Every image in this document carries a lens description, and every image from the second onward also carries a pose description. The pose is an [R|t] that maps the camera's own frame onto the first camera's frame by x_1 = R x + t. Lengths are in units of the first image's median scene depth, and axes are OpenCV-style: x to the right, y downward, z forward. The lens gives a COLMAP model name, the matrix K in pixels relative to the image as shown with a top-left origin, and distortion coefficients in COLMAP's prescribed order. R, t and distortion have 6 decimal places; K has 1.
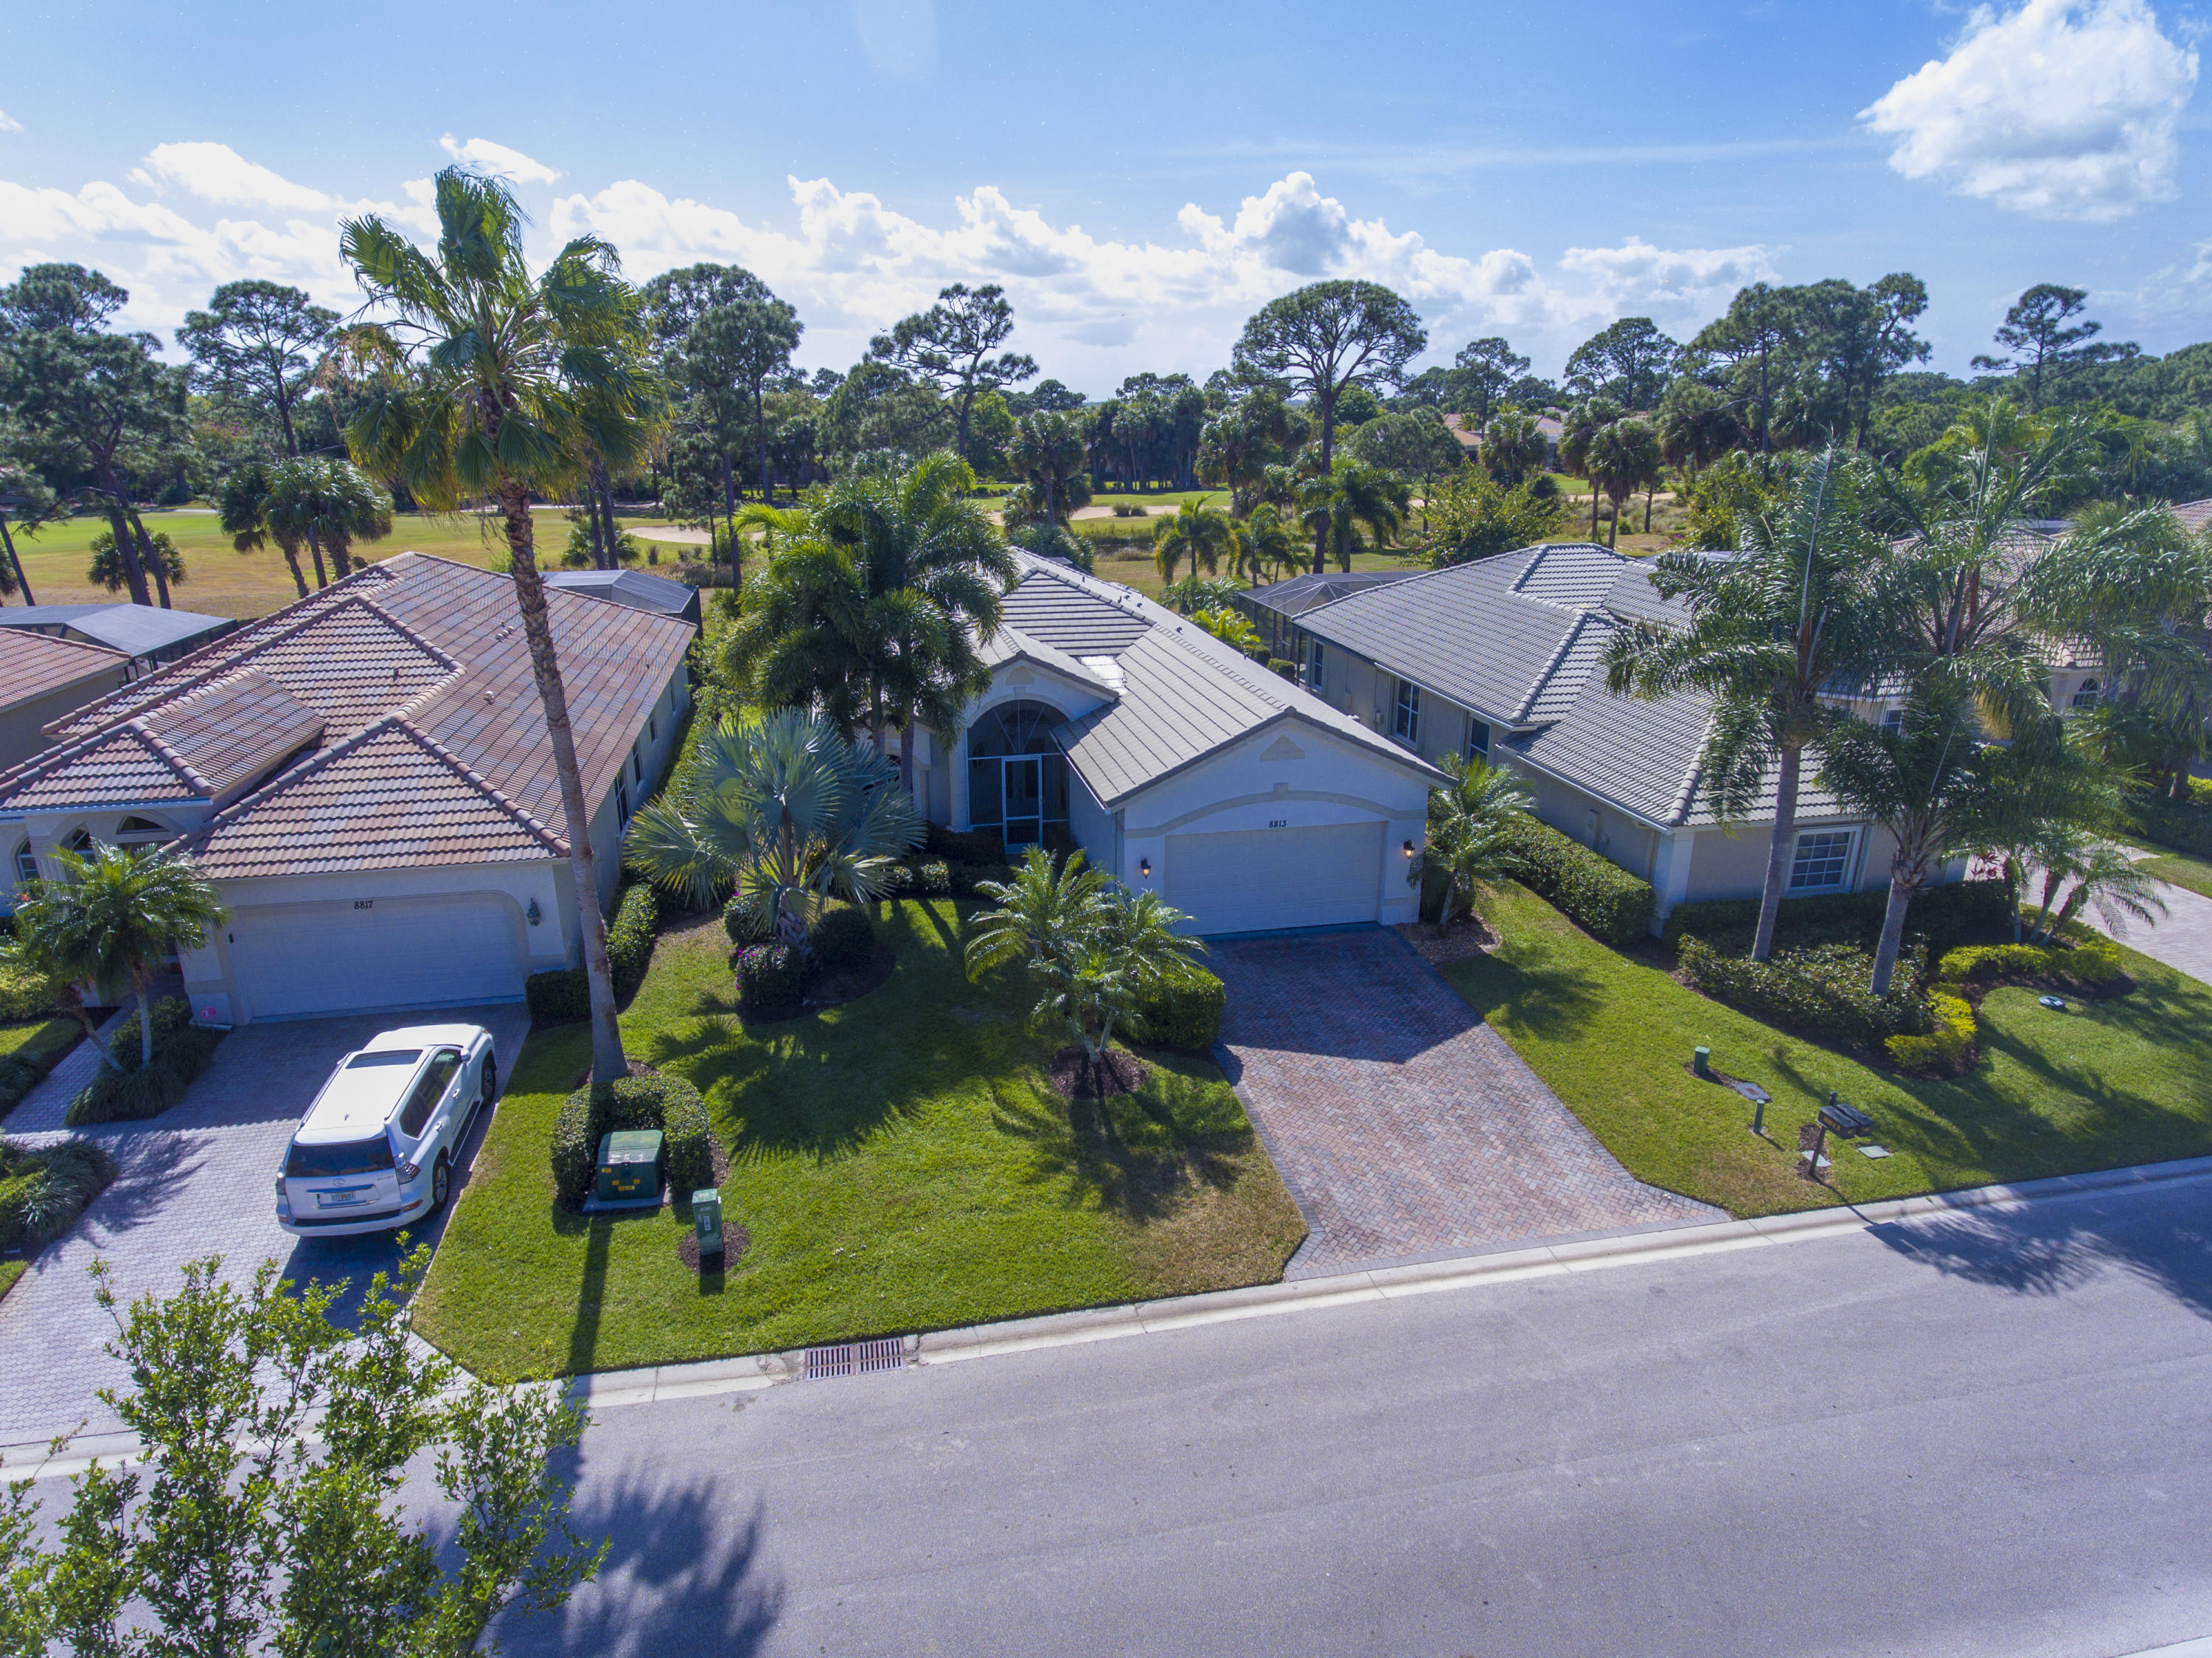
lens RADIAL K [[1301.2, 0, 1091.5], [0, 1301.2, 827.3], [0, 0, 1]] dist [-0.000634, -0.001322]
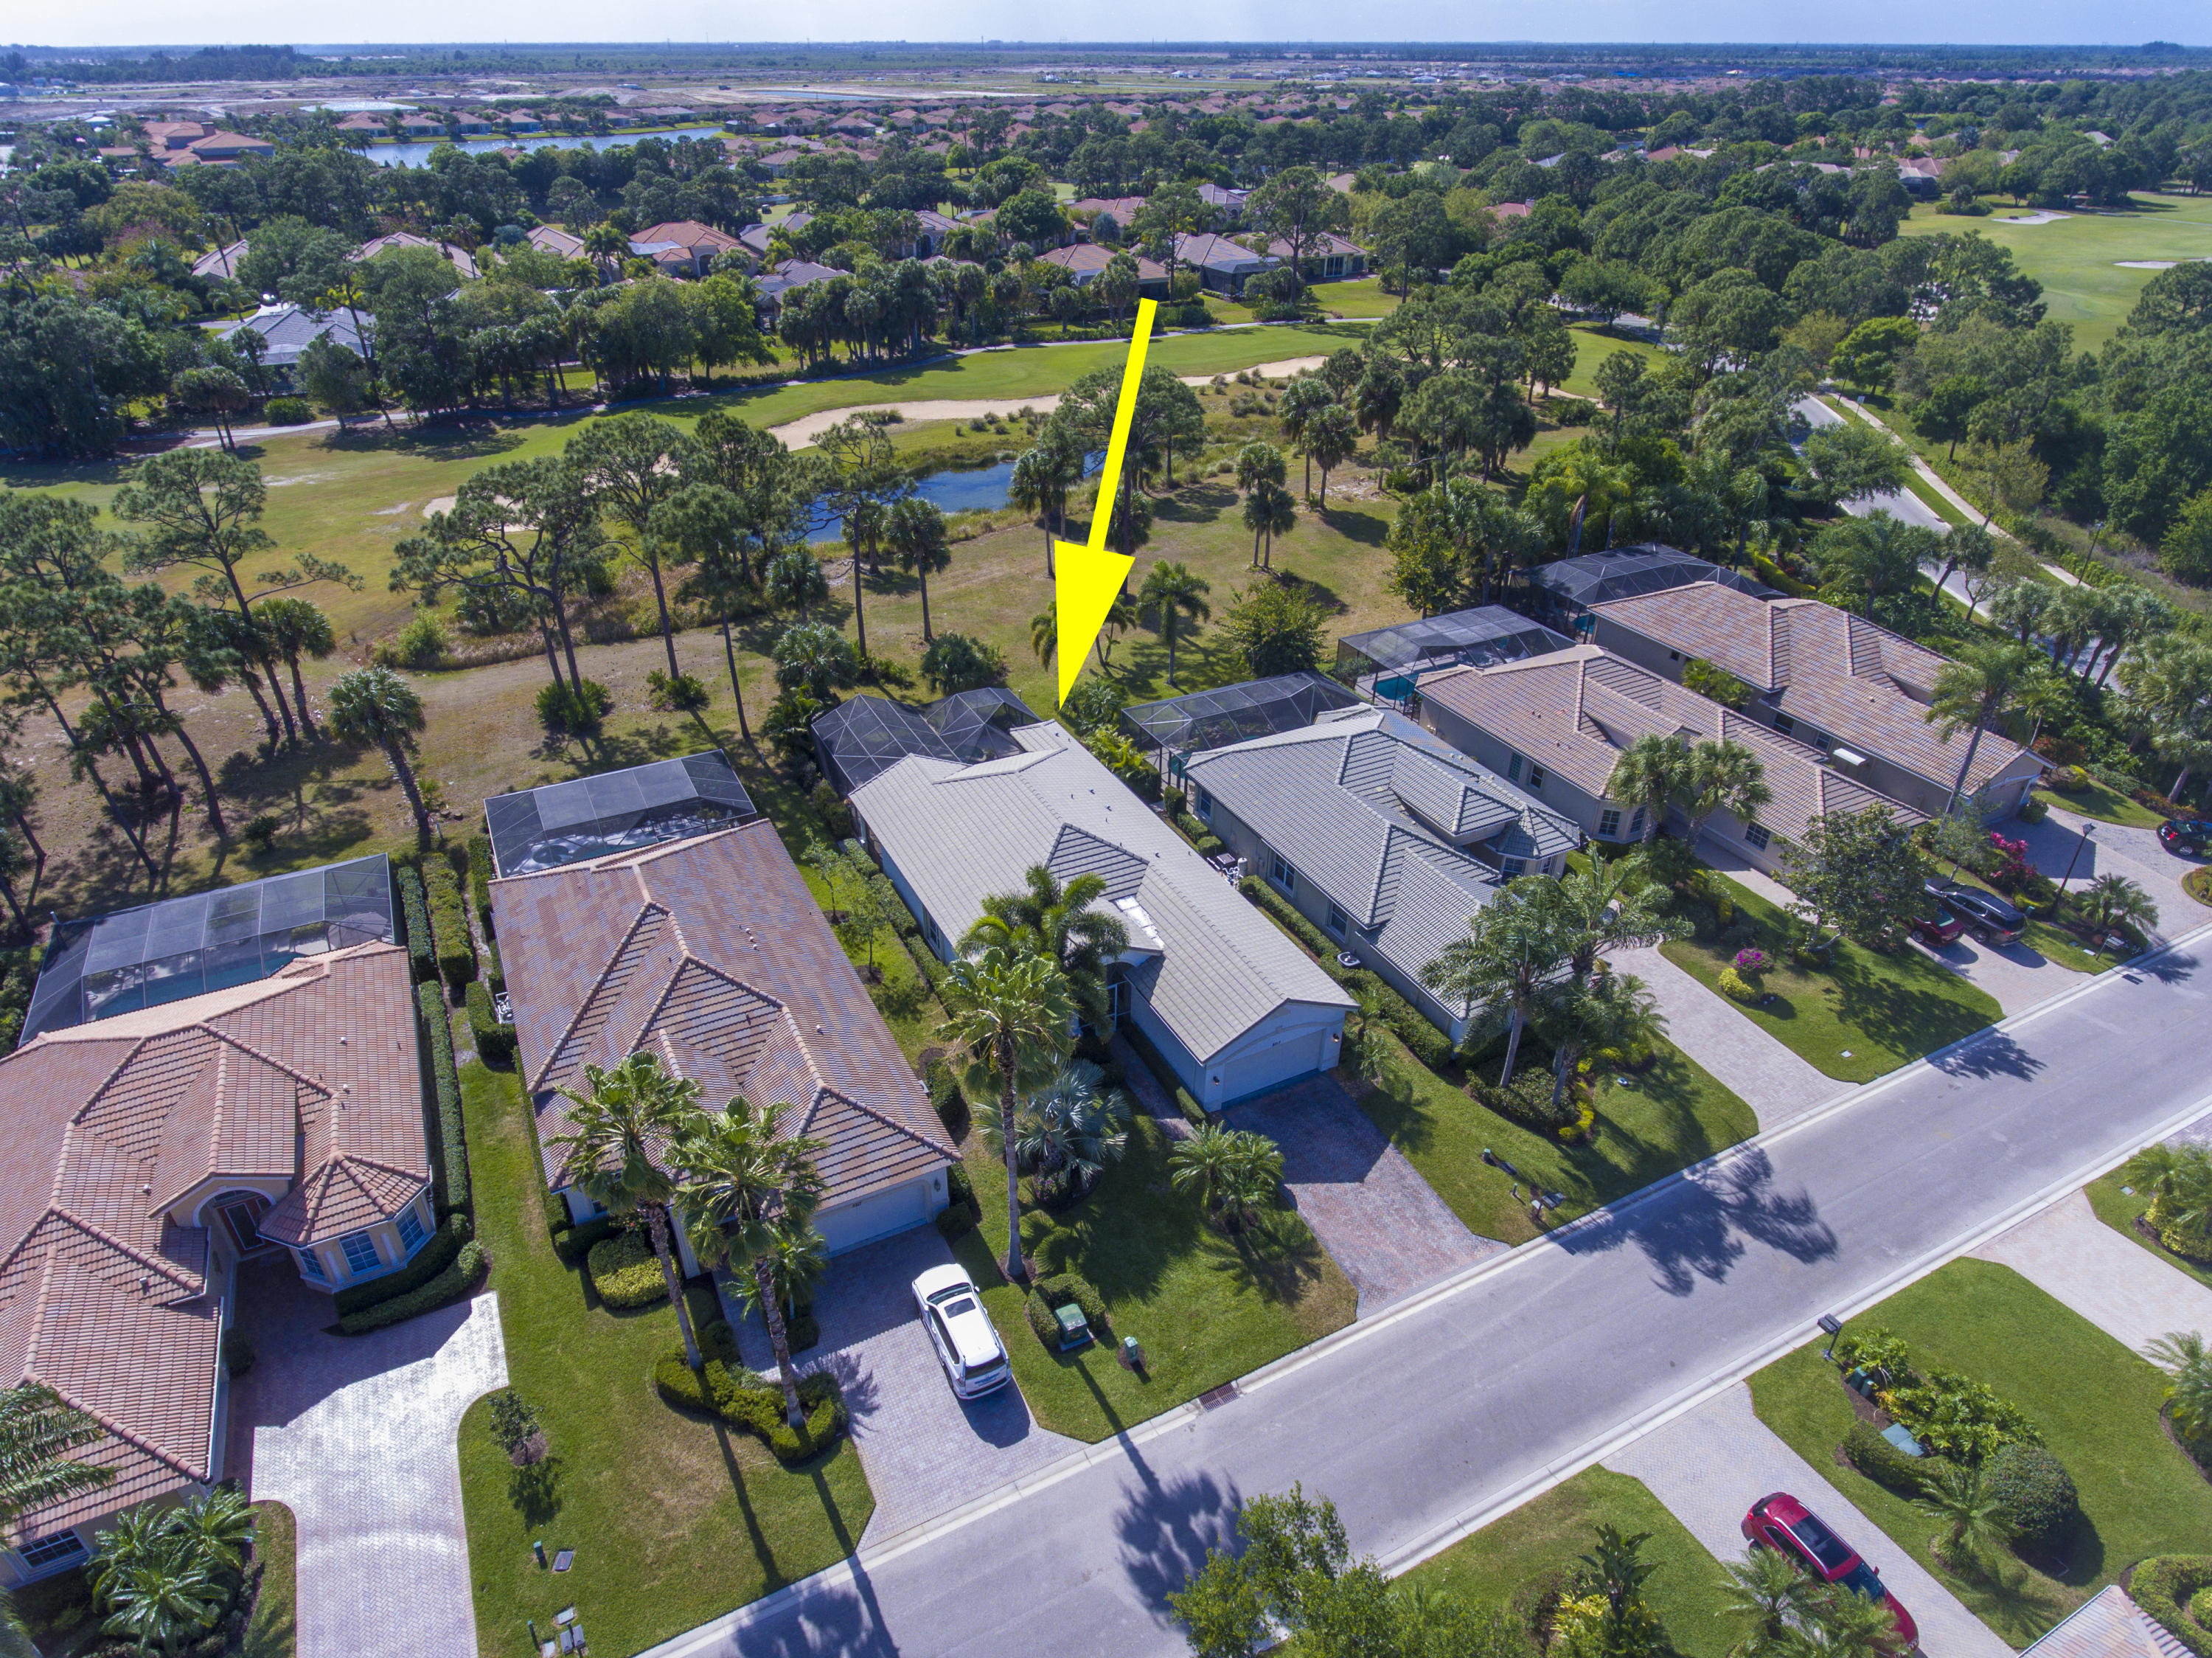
lens RADIAL K [[1301.2, 0, 1091.5], [0, 1301.2, 827.3], [0, 0, 1]] dist [-0.000634, -0.001322]
pose [[0.961731, -0.134205, 0.238876, -0.658036], [0.074171, 0.966797, 0.244544, -0.984686], [-0.263764, -0.217468, 0.939753, -0.816928]]
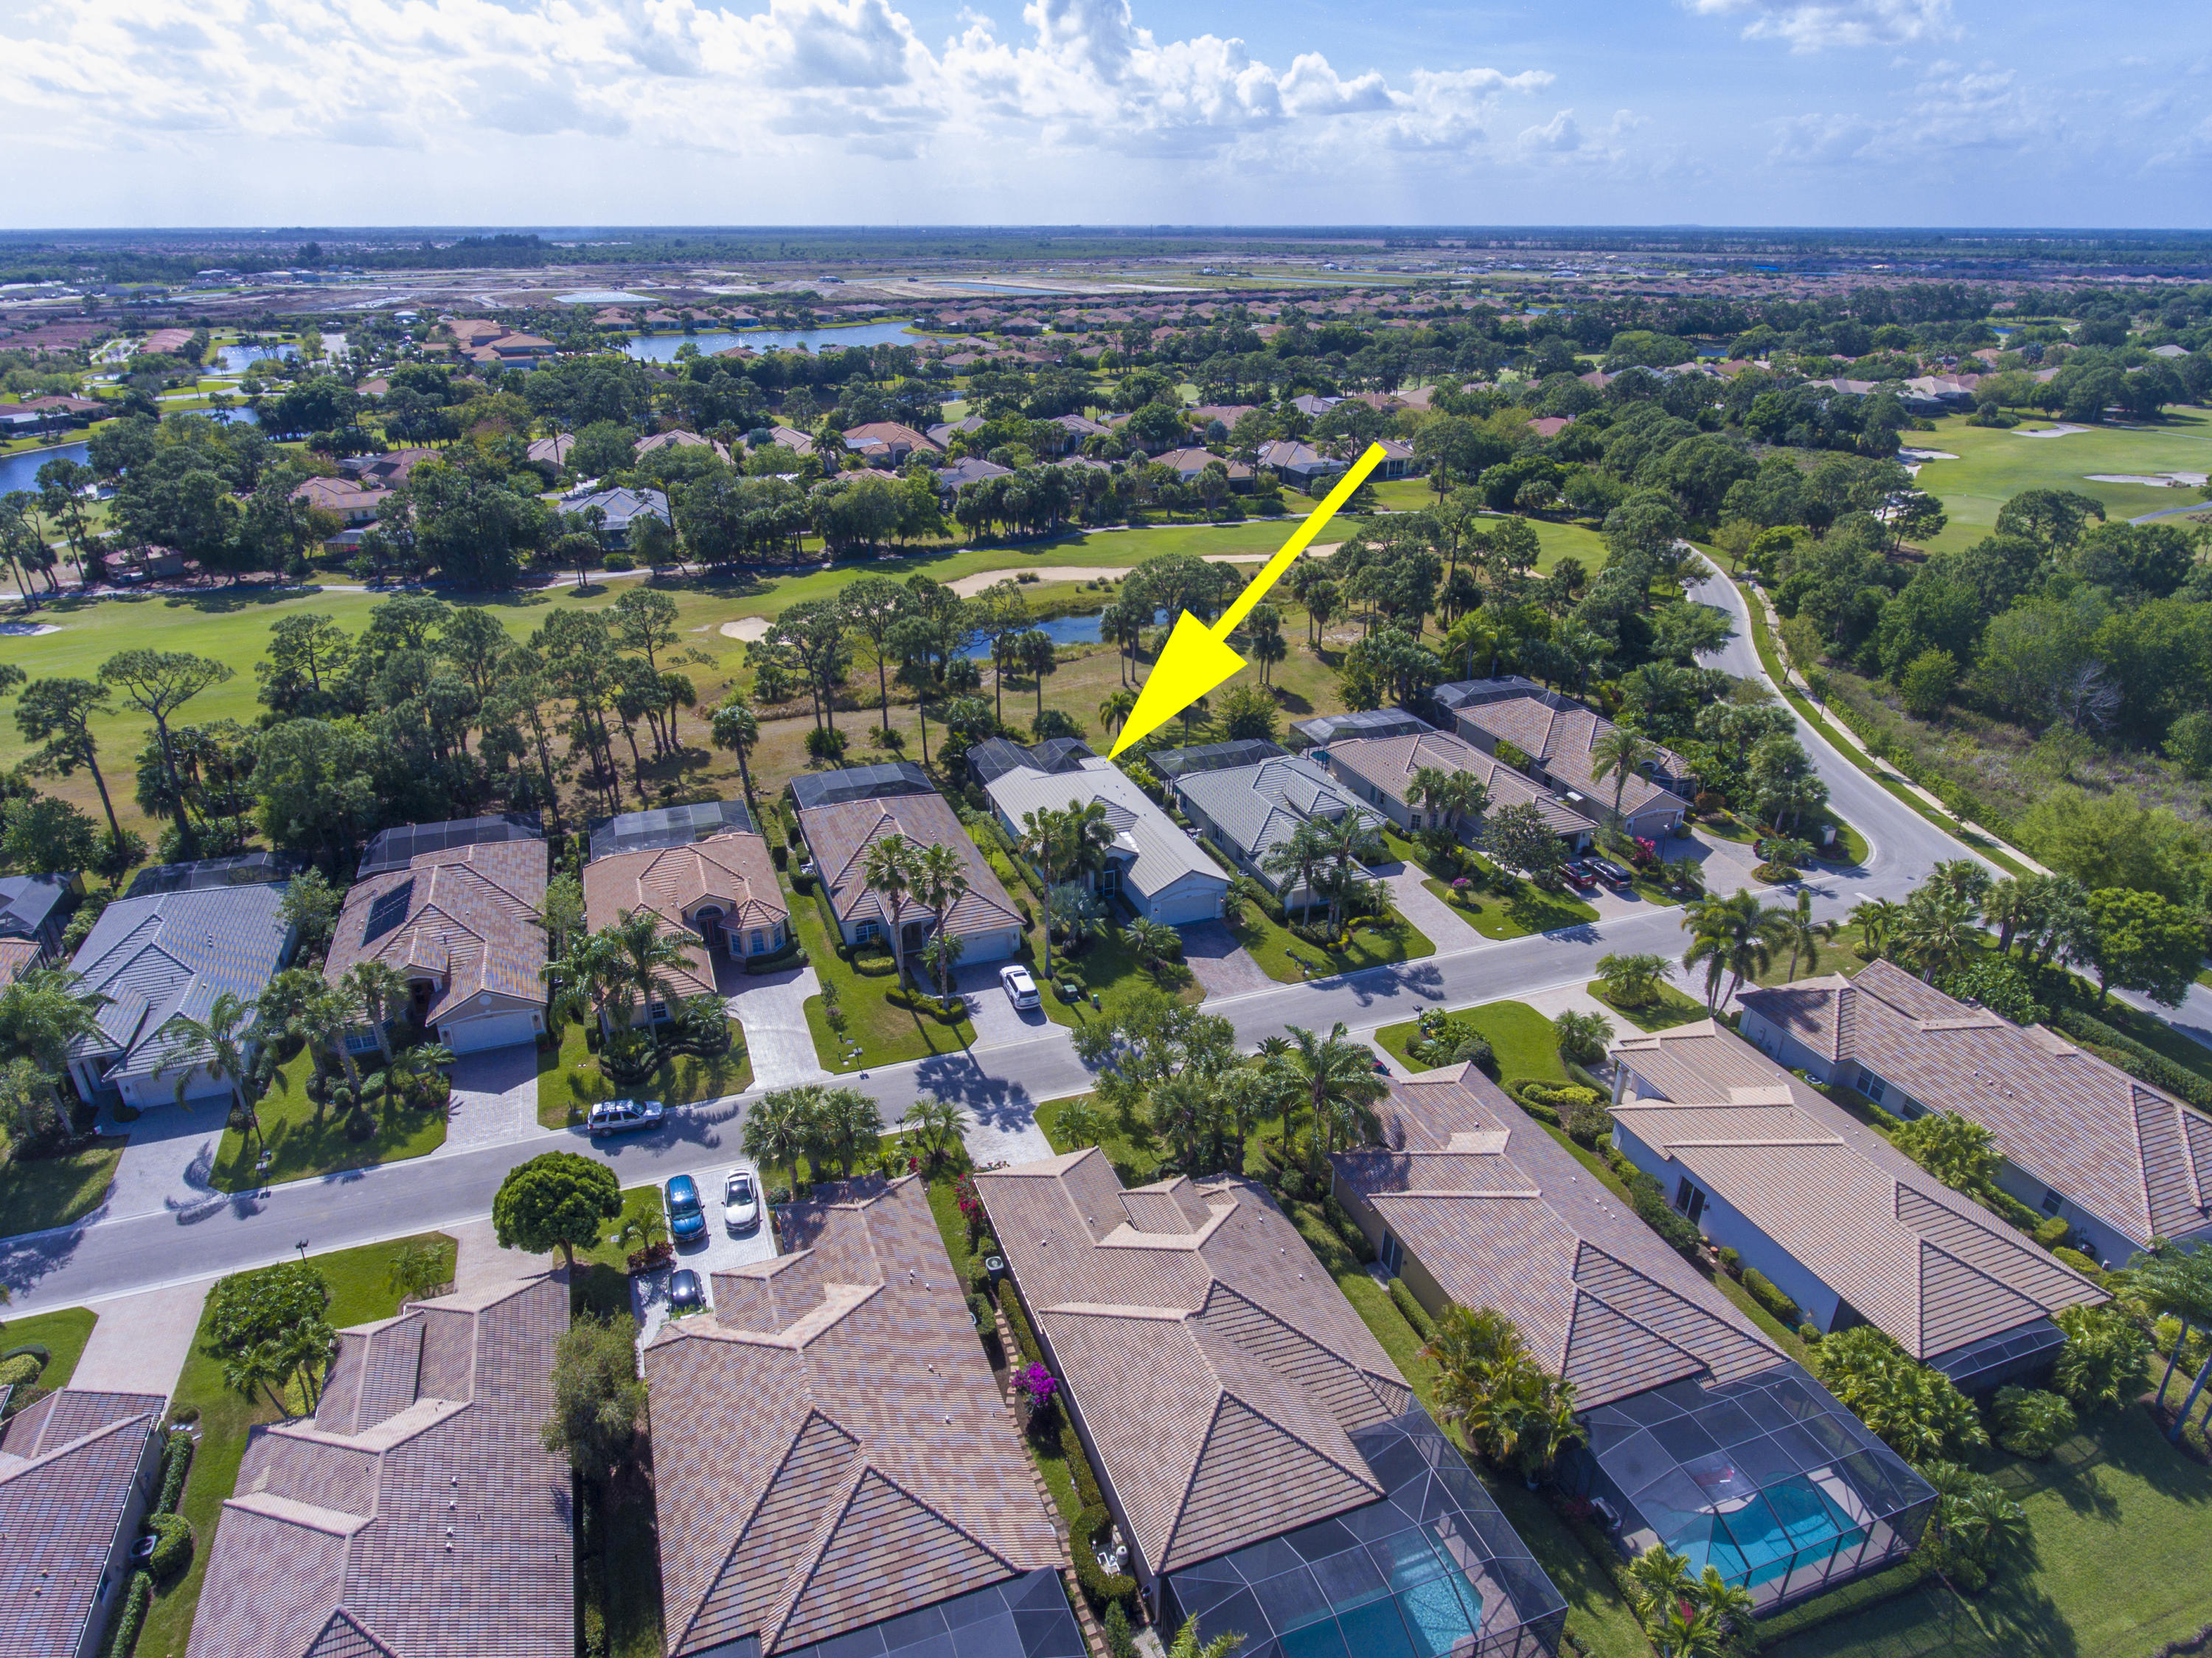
lens RADIAL K [[1301.2, 0, 1091.5], [0, 1301.2, 827.3], [0, 0, 1]] dist [-0.000634, -0.001322]
pose [[0.986506, -0.059497, 0.152530, -0.875066], [0.039915, 0.990923, 0.128371, -0.867814], [-0.158783, -0.120550, 0.979926, -3.307036]]
